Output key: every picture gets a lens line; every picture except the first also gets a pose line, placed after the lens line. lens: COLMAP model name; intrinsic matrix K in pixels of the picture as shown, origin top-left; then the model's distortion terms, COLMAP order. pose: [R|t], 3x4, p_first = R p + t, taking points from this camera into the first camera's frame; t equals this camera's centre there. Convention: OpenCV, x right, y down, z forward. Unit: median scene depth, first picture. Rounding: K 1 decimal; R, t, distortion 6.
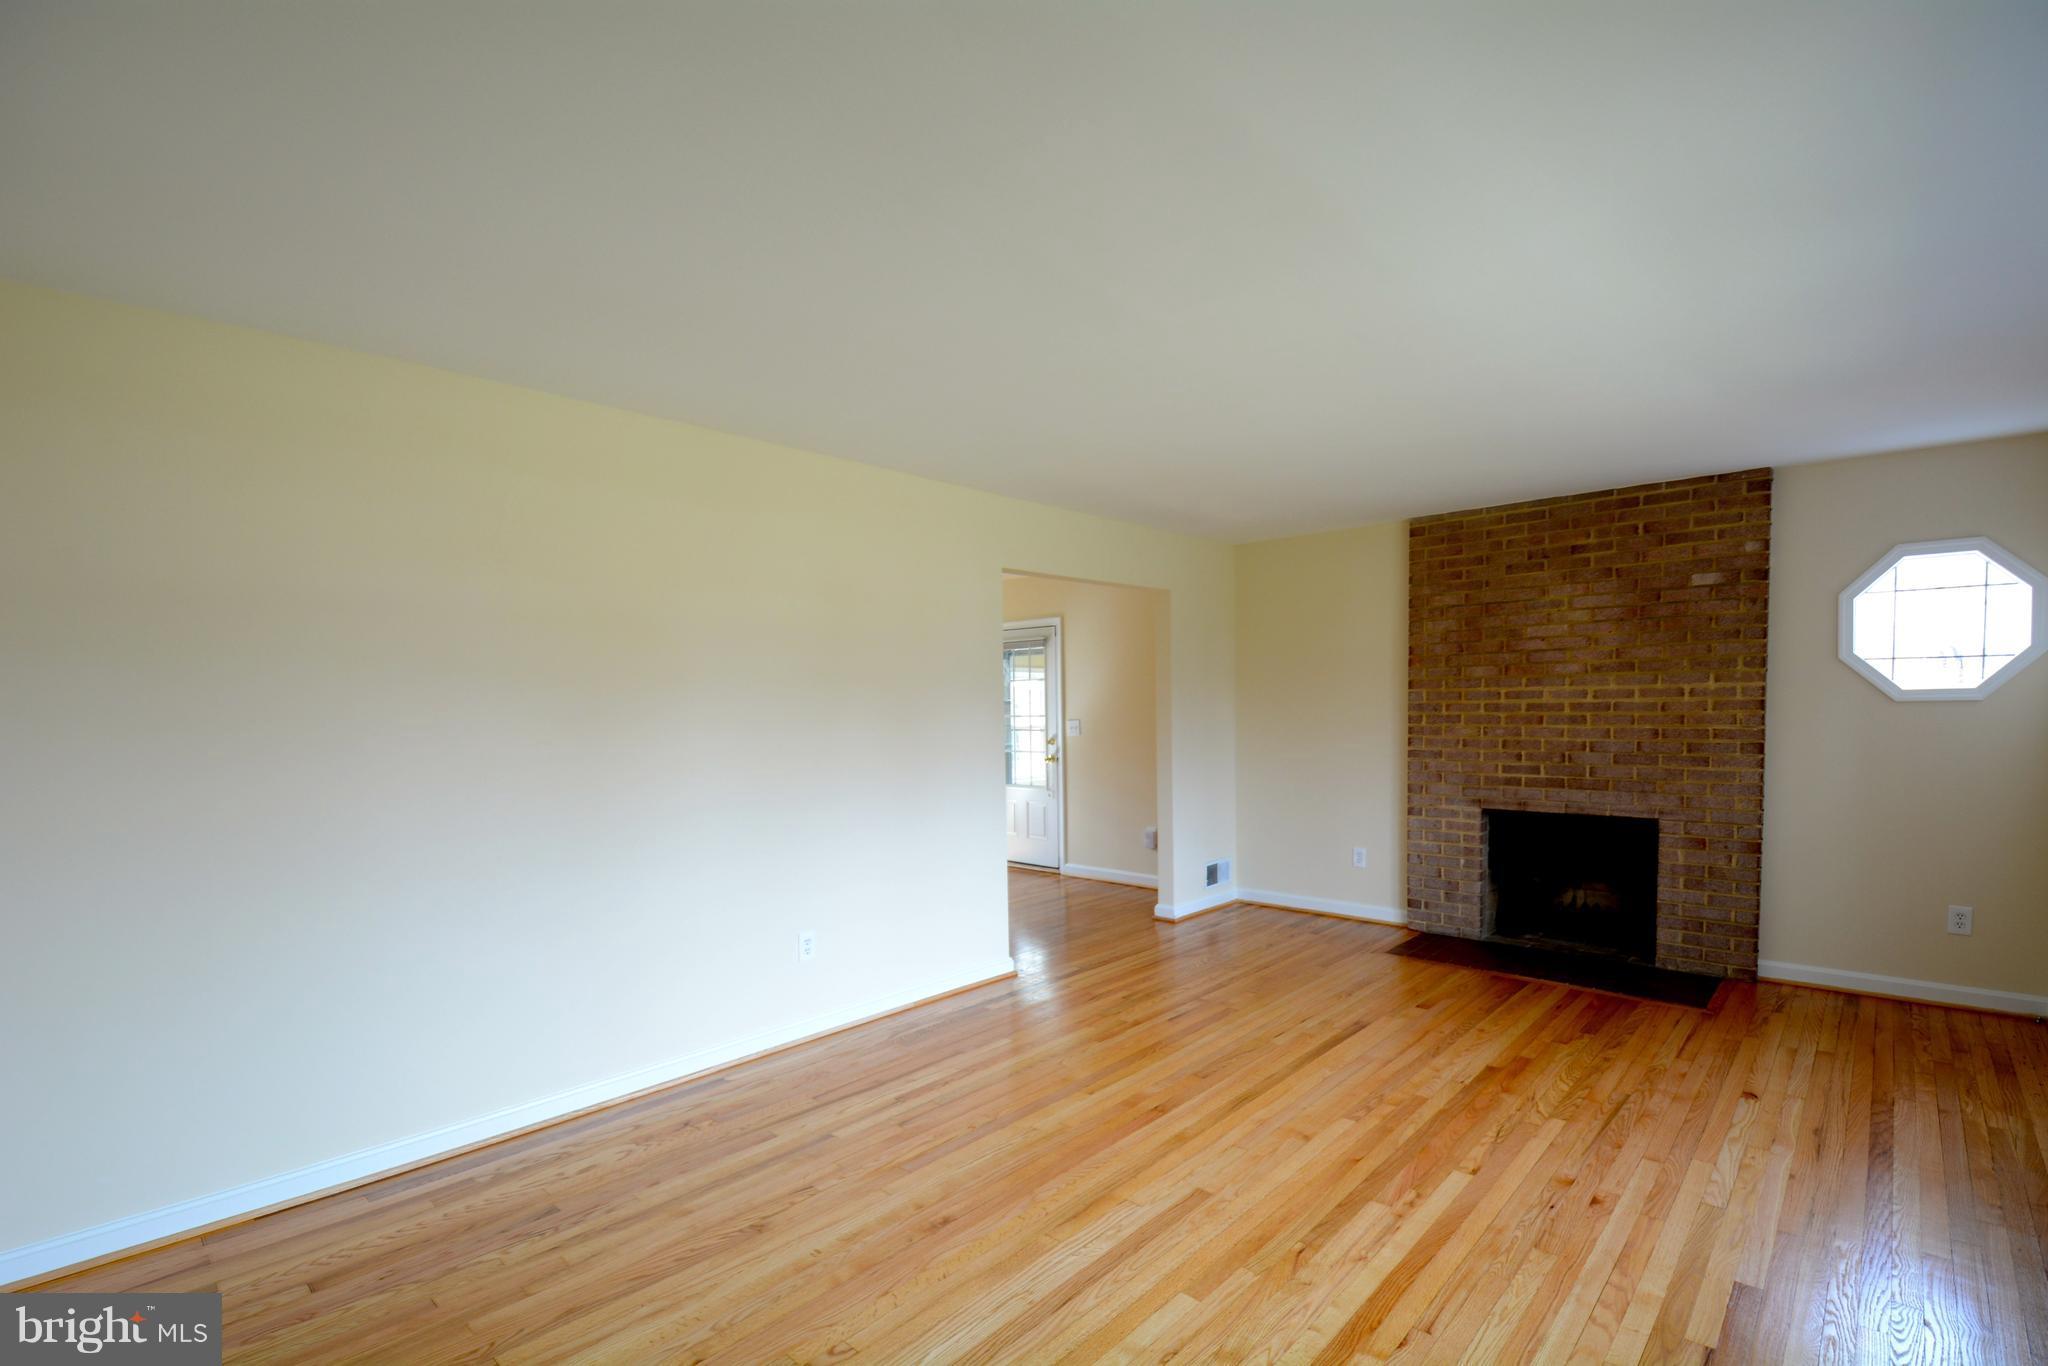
lens RADIAL K [[921.5, 0, 1048.4], [0, 921.5, 756.7], [0, 0, 1]] dist [0.020369, -0.026297]
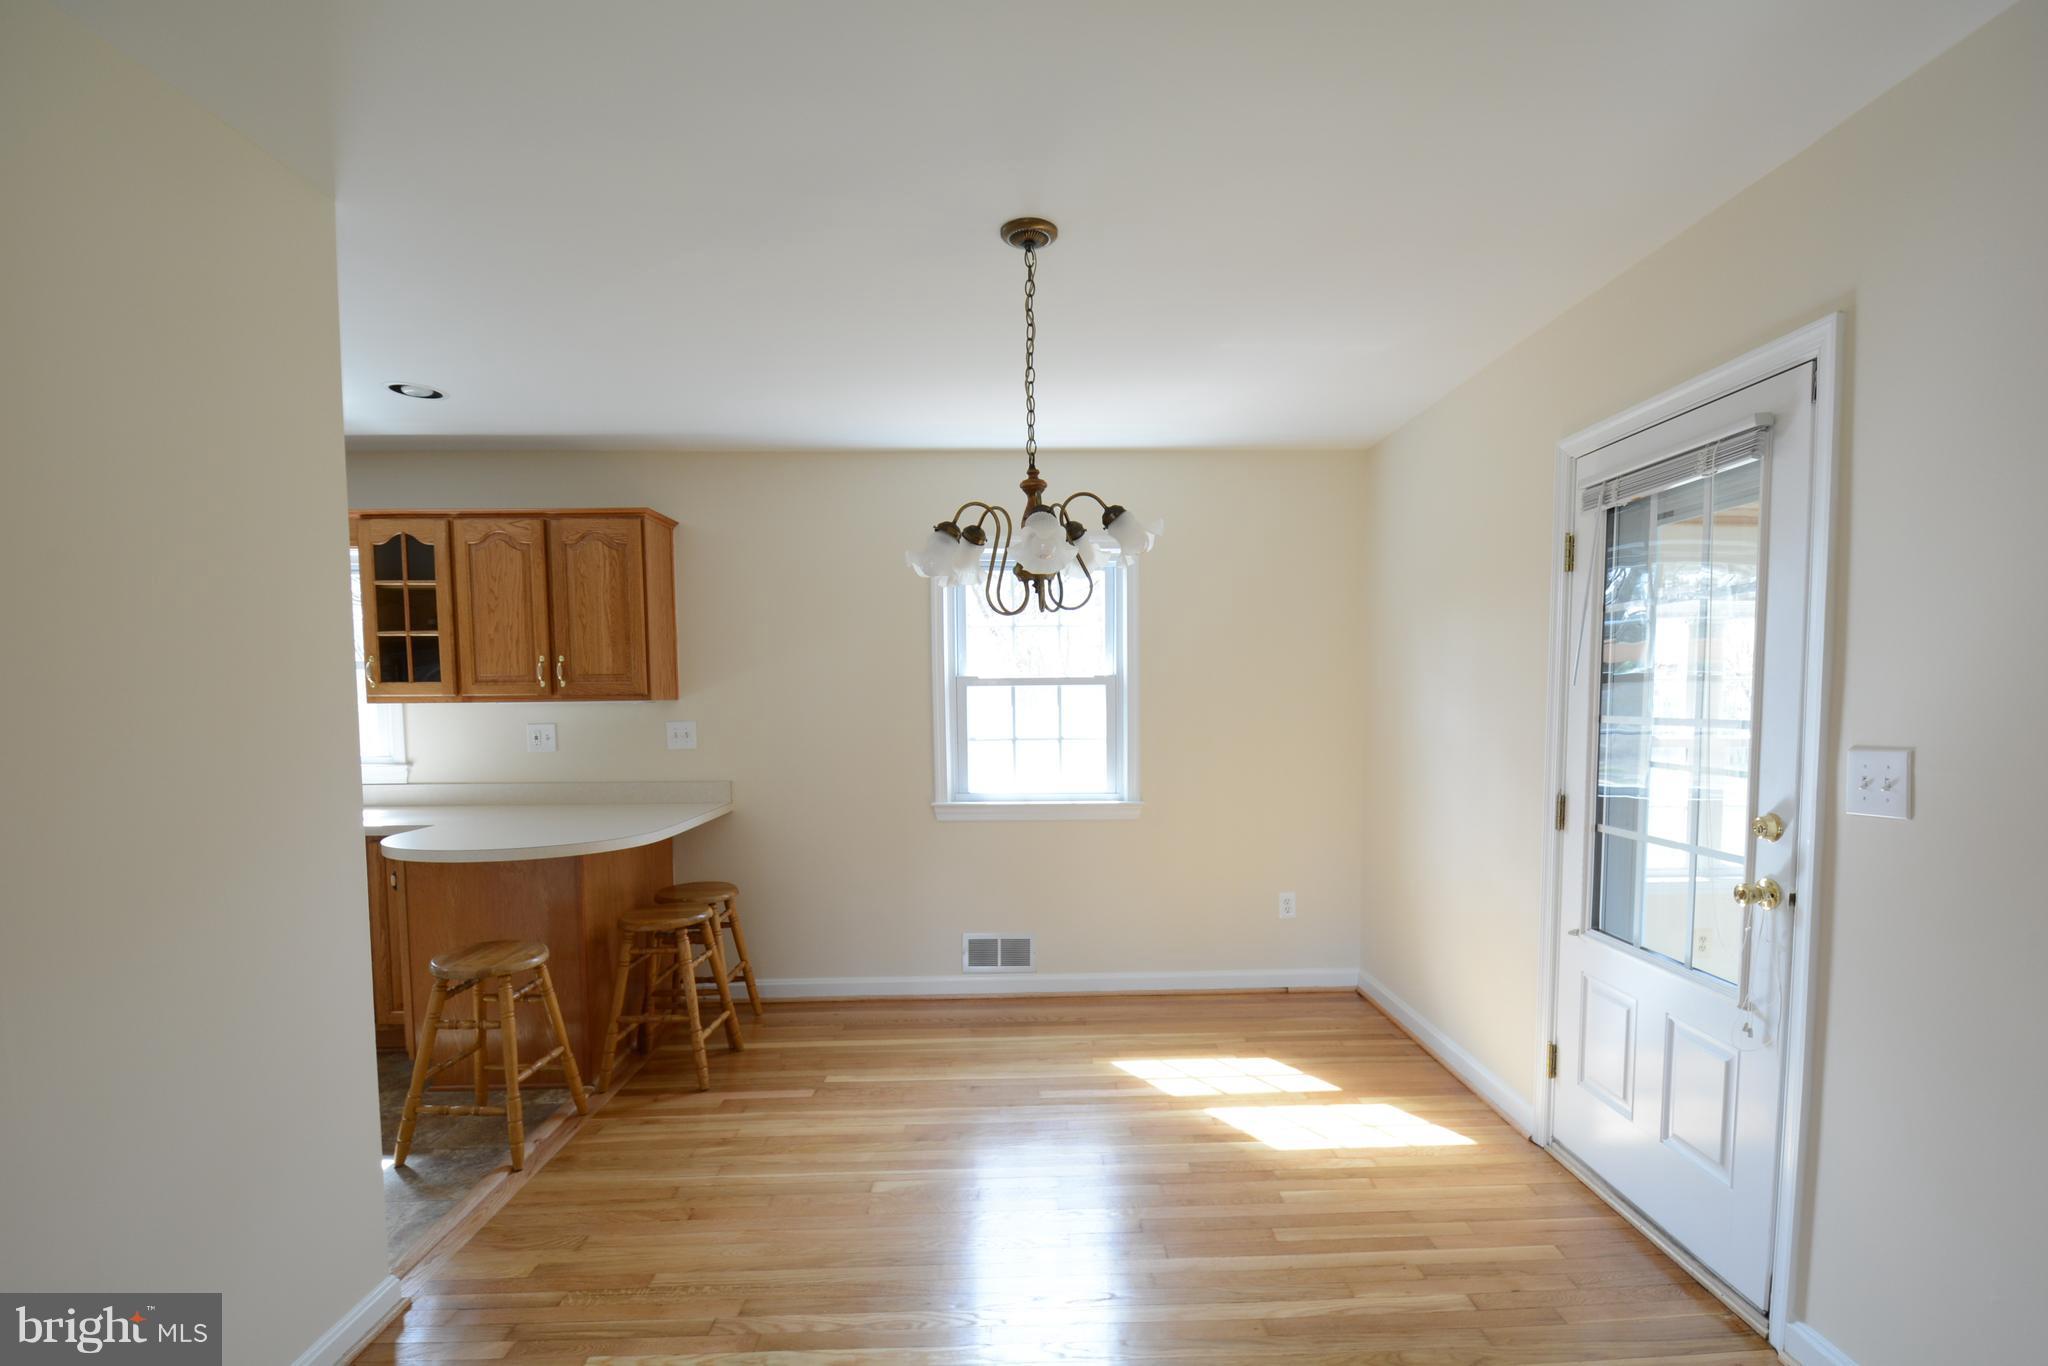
lens RADIAL K [[921.5, 0, 1048.4], [0, 921.5, 756.7], [0, 0, 1]] dist [0.020369, -0.026297]
pose [[0.699230, 0.057846, -0.712553, 0.069725], [-0.041891, 0.998324, 0.039938, -0.058986], [0.713668, 0.001924, 0.700481, 1.060887]]
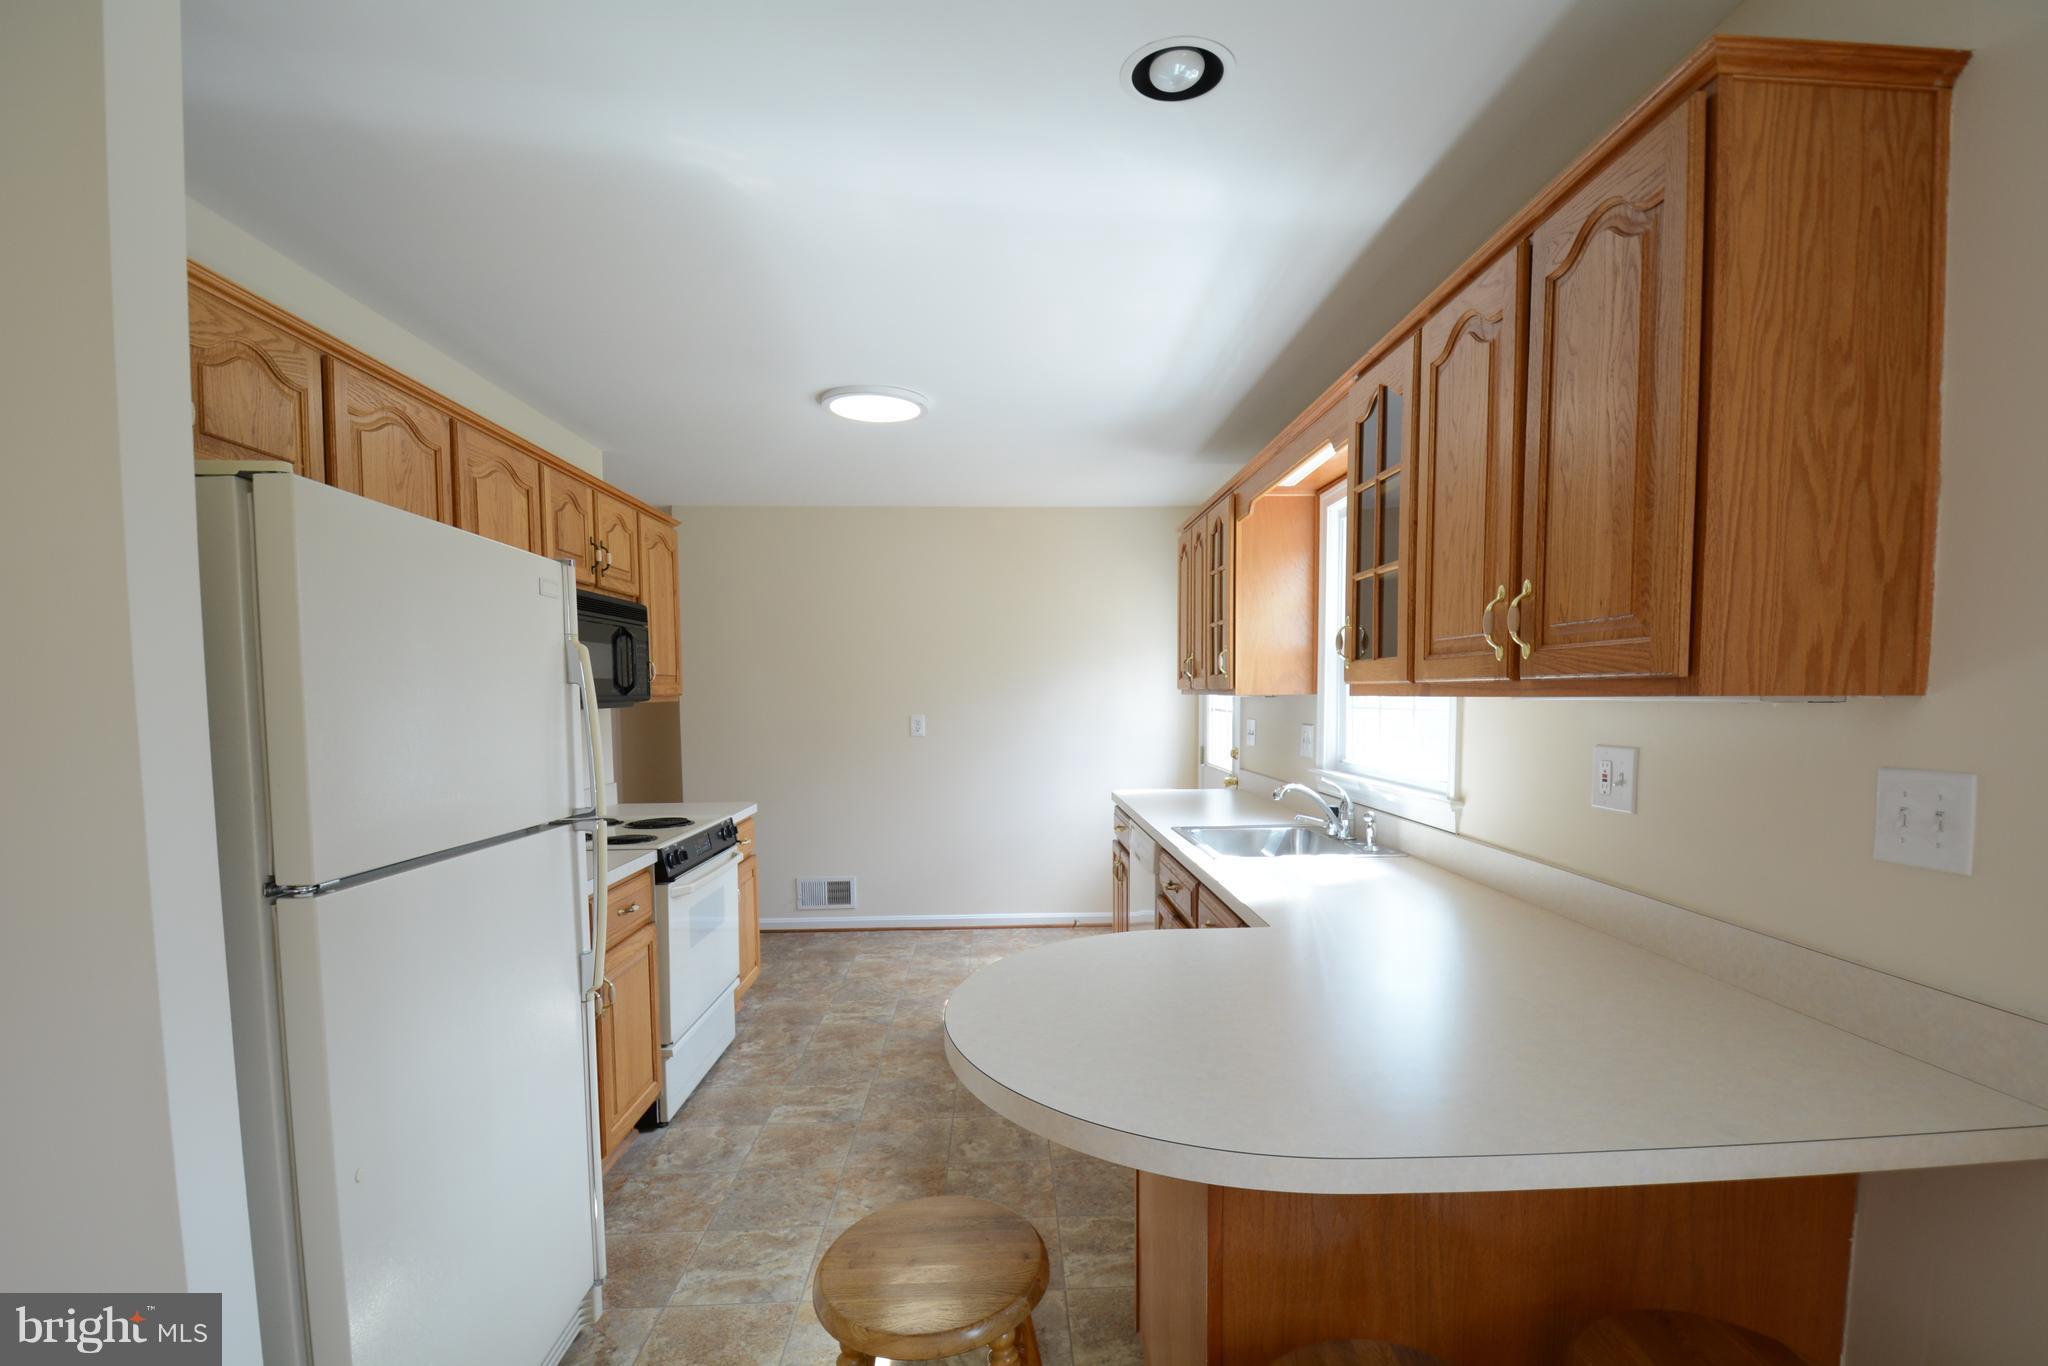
lens RADIAL K [[921.5, 0, 1048.4], [0, 921.5, 756.7], [0, 0, 1]] dist [0.020369, -0.026297]
pose [[-0.700165, 0.069530, -0.710588, -0.440909], [-0.022000, 0.992673, 0.118809, -0.070616], [0.713642, 0.098818, -0.693505, 1.416251]]
